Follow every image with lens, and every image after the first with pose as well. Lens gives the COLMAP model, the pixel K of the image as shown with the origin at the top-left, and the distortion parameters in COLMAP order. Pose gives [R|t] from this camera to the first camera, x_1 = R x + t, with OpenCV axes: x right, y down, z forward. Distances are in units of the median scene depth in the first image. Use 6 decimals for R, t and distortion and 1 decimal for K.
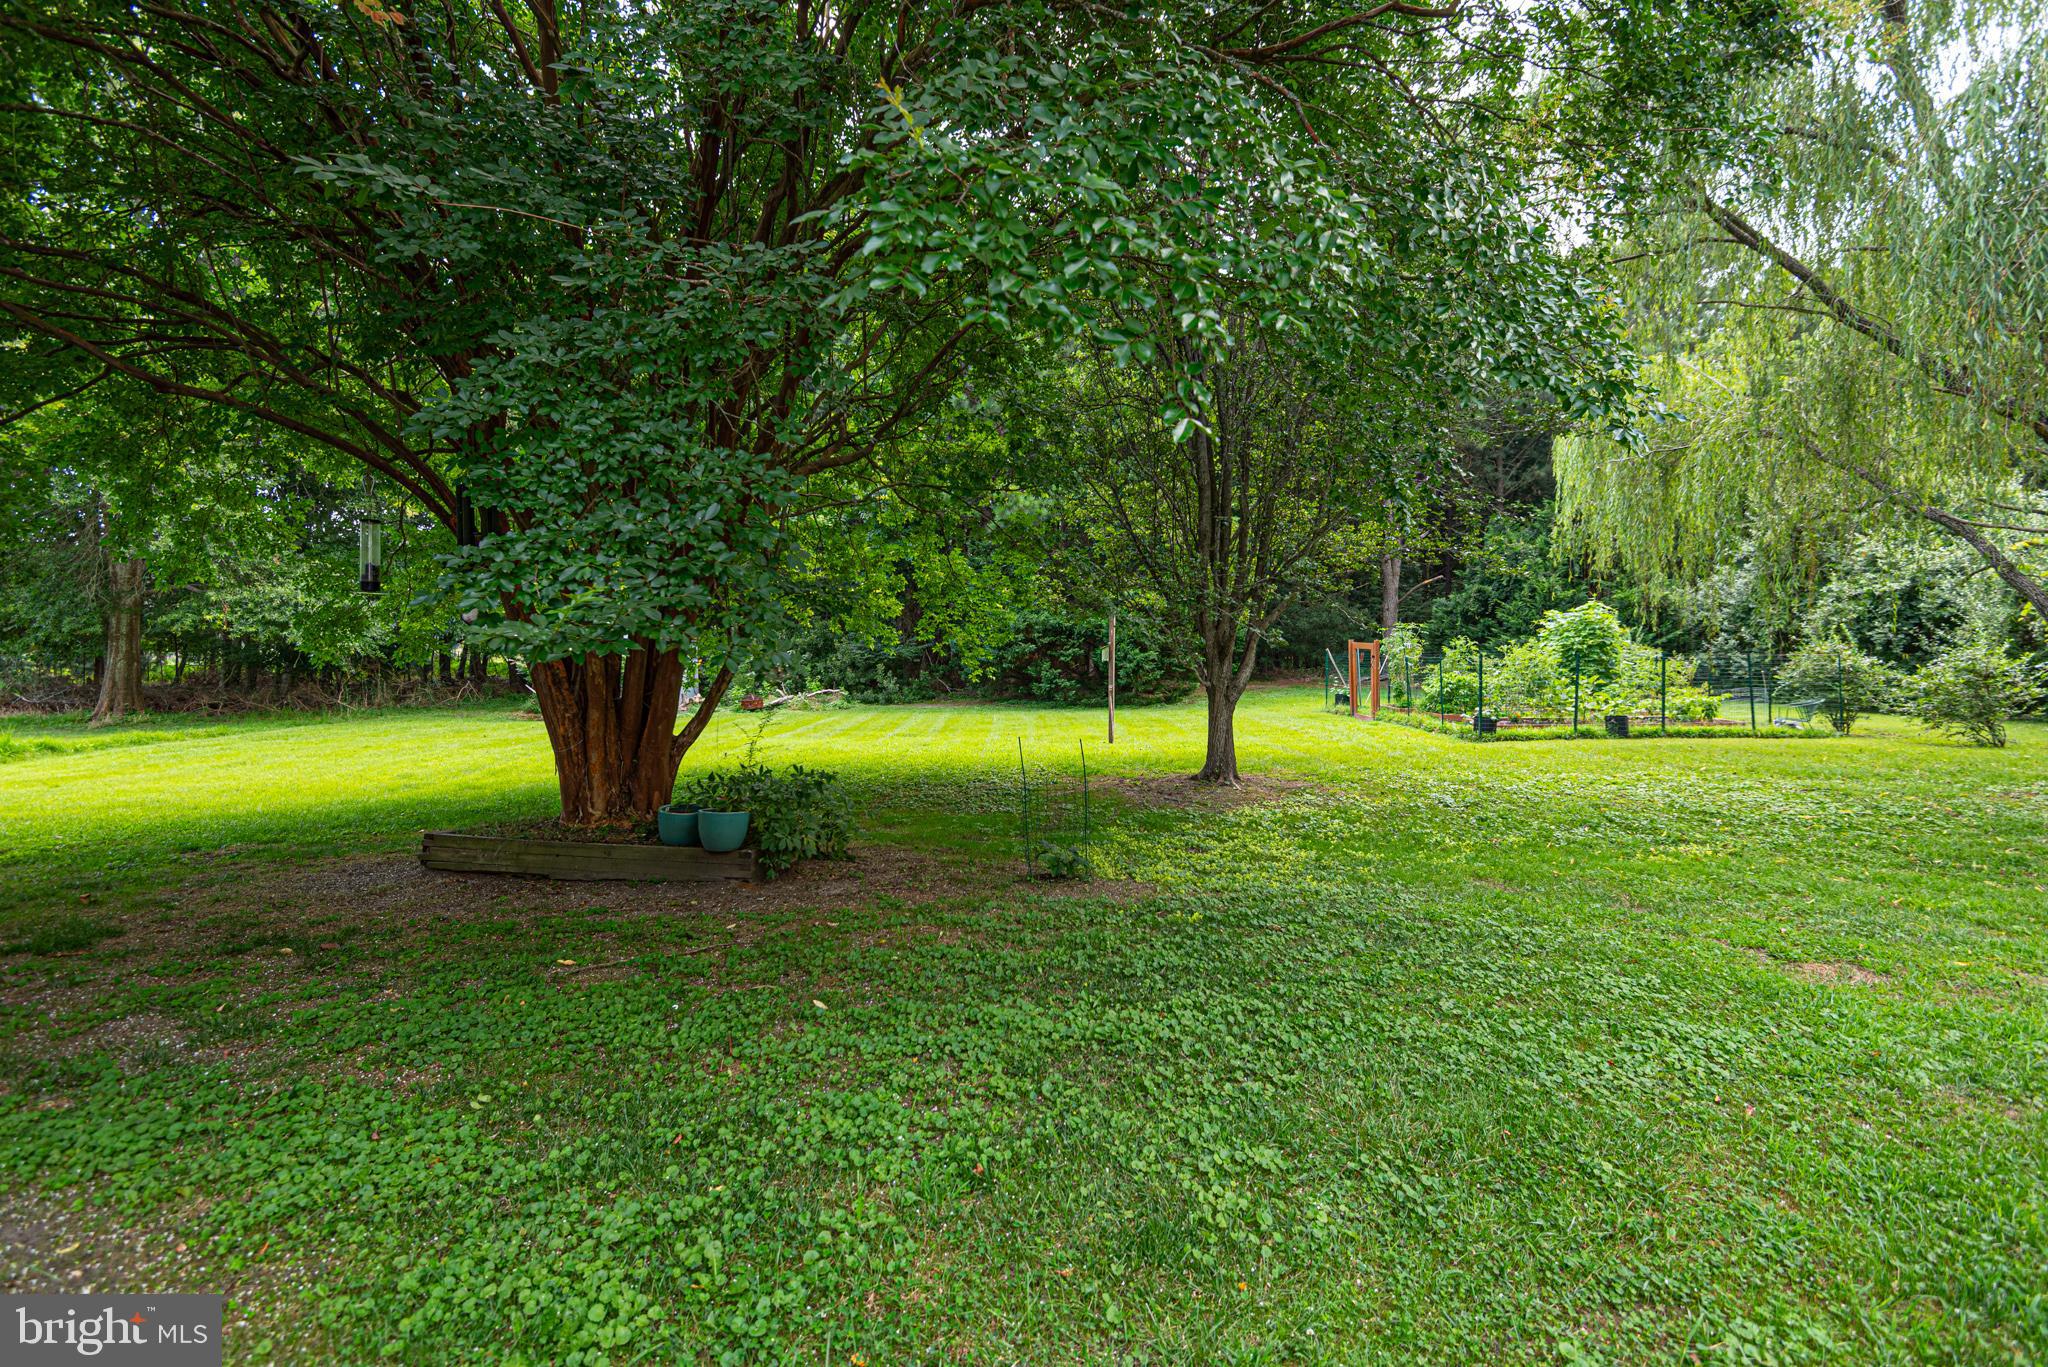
lens RADIAL K [[931.4, 0, 1025.9], [0, 931.4, 672.3], [0, 0, 1]] dist [0.025108, -0.013620]
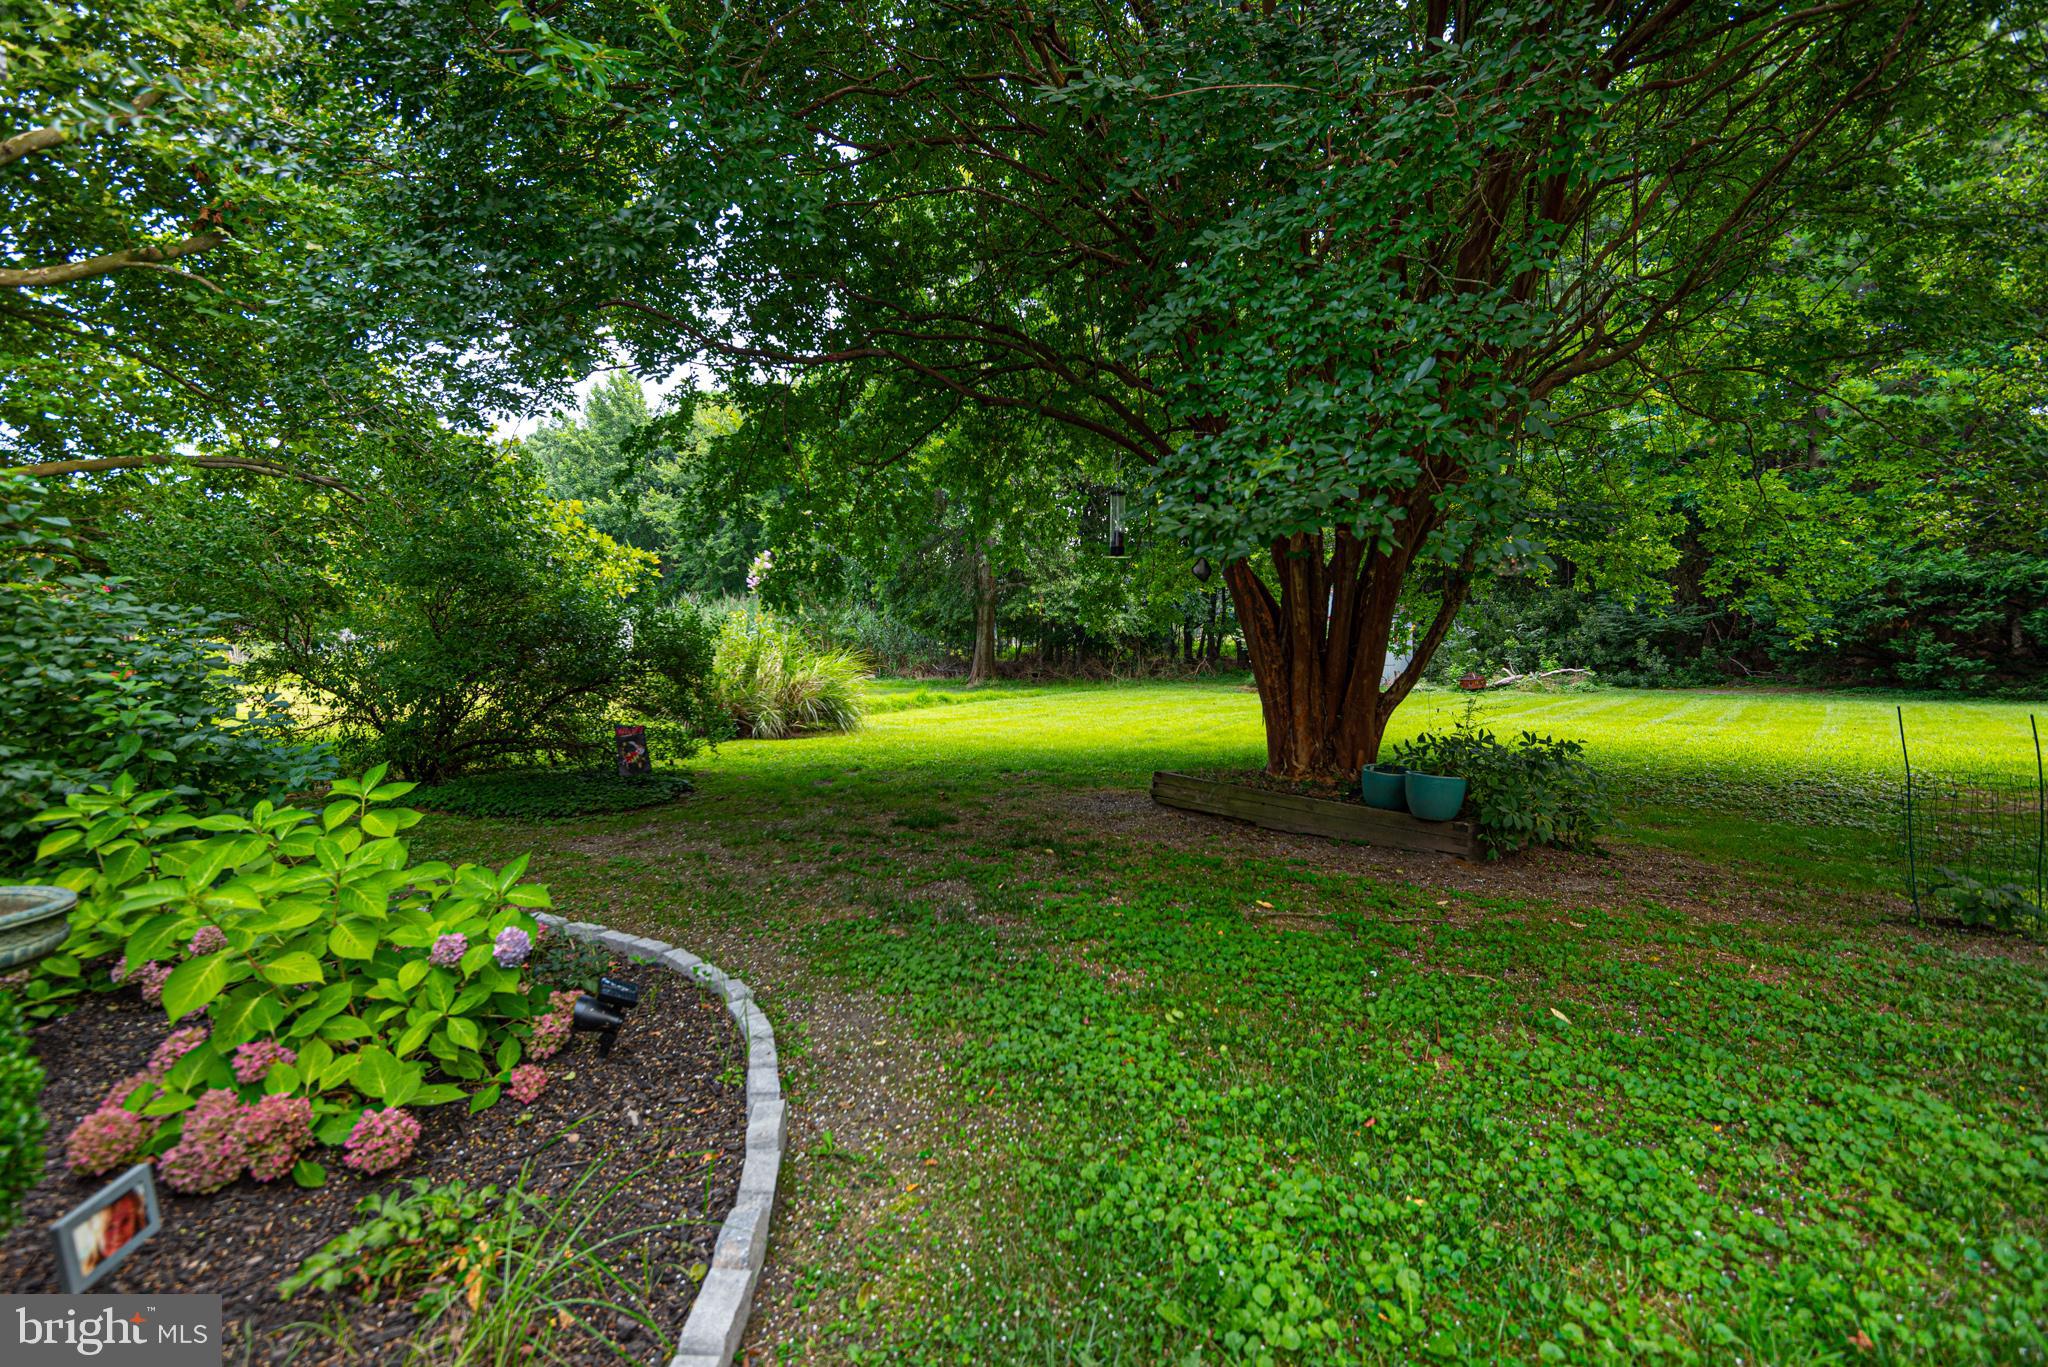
lens RADIAL K [[937.6, 0, 1024.0], [0, 937.6, 683.5], [0, 0, 1]] dist [0.027467, -0.013880]
pose [[0.744857, 0.023603, -0.666807, -0.046370], [-0.005843, 0.999567, 0.028854, 0.080039], [0.667199, -0.017596, 0.744672, 0.165647]]
